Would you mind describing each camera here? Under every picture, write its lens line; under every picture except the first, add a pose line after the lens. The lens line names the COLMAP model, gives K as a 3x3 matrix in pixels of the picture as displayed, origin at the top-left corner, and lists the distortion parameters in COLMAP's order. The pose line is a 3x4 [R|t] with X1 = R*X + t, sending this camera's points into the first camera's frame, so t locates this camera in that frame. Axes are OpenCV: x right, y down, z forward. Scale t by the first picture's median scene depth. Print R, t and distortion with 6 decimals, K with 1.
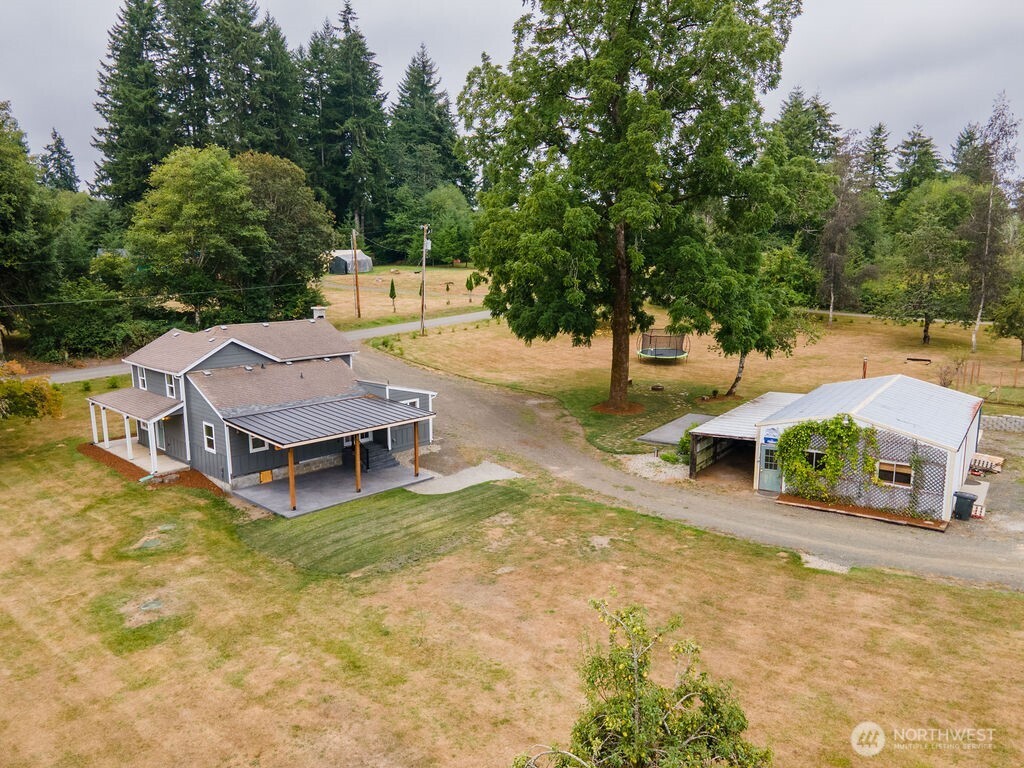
lens RADIAL K [[751.4, 0, 514.5], [0, 751.4, 383.9], [0, 0, 1]] dist [0.041285, 0.002840]
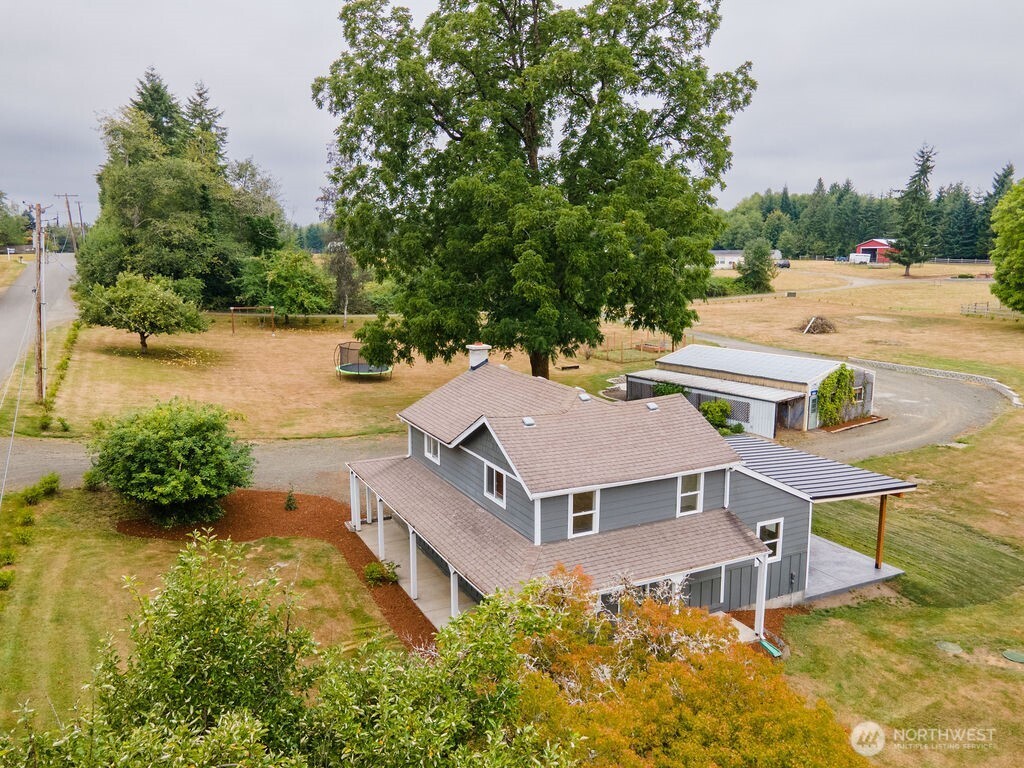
lens RADIAL K [[718.2, 0, 512.0], [0, 718.2, 384.0], [0, 0, 1]] dist [0.005136, 0.001009]
pose [[0.350209, -0.153076, 0.924079, -1.041848], [0.147617, 0.983247, 0.106933, -0.157046], [-0.924966, 0.098961, 0.366939, 0.990432]]
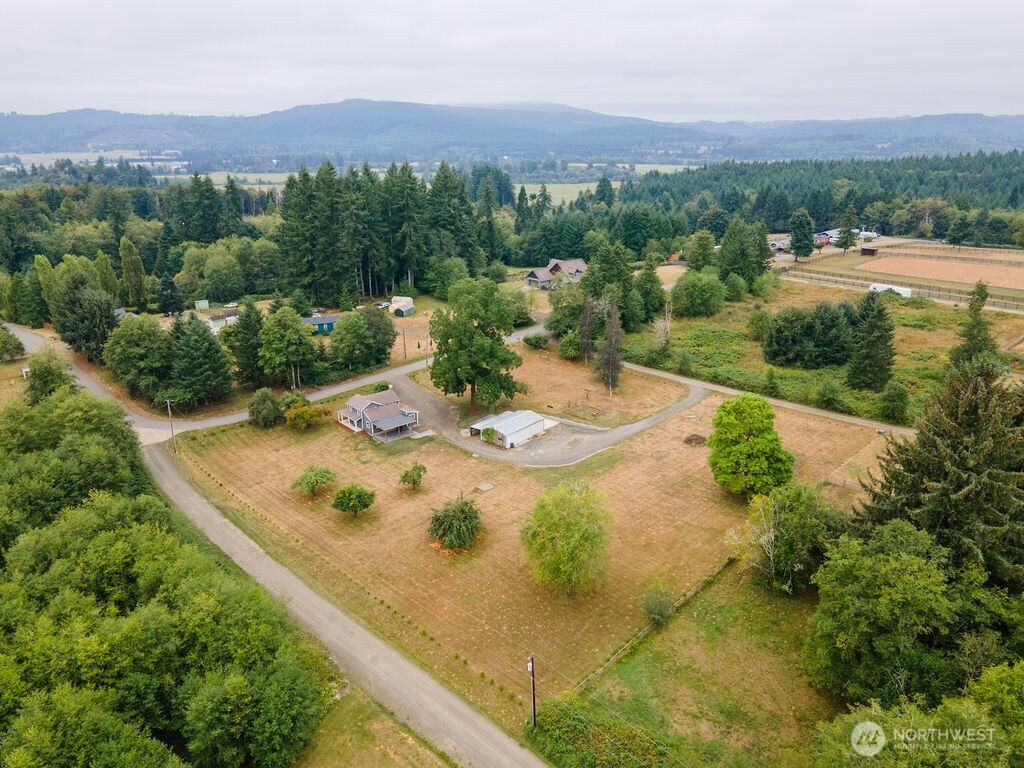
lens RADIAL K [[718.2, 0, 512.0], [0, 718.2, 384.0], [0, 0, 1]] dist [0.005136, 0.001009]
pose [[0.995875, 0.023848, -0.087546, 0.889136], [-0.010540, 0.988715, 0.149437, -0.873184], [0.090121, -0.147898, 0.984888, -3.341777]]
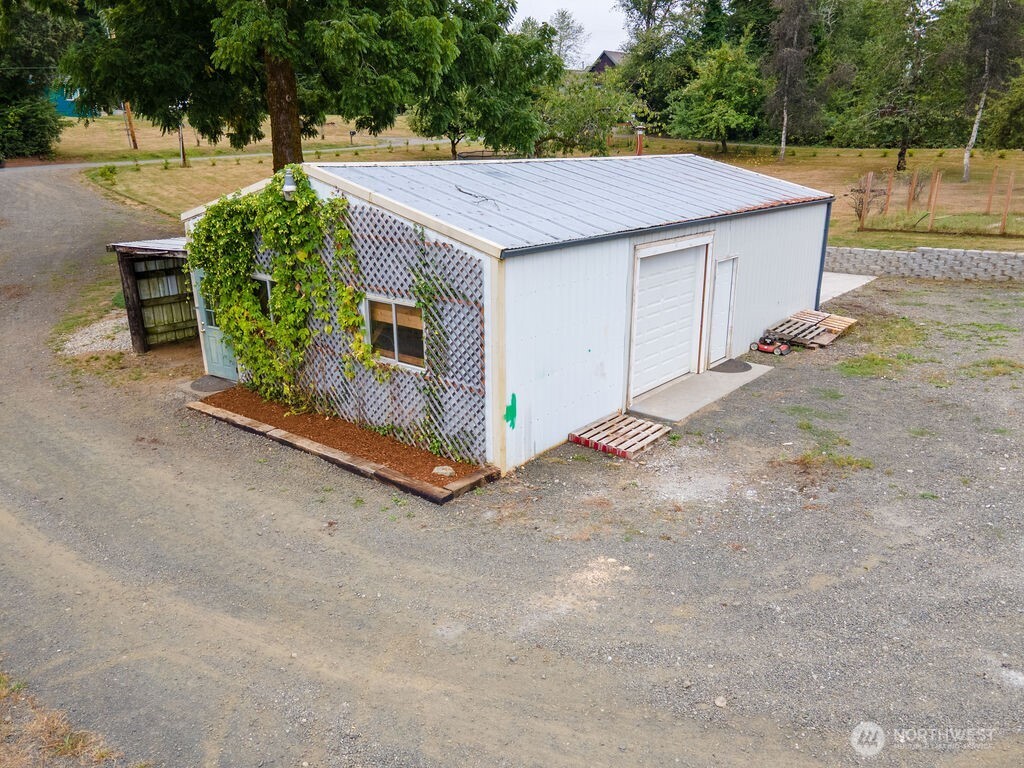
lens RADIAL K [[763.4, 0, 516.3], [0, 763.4, 383.6], [0, 0, 1]] dist [0.038229, 0.001783]
pose [[0.997682, 0.015750, -0.066203, 0.515302], [-0.006883, 0.991214, 0.132090, 0.084153], [0.067702, -0.131328, 0.989024, 0.574386]]
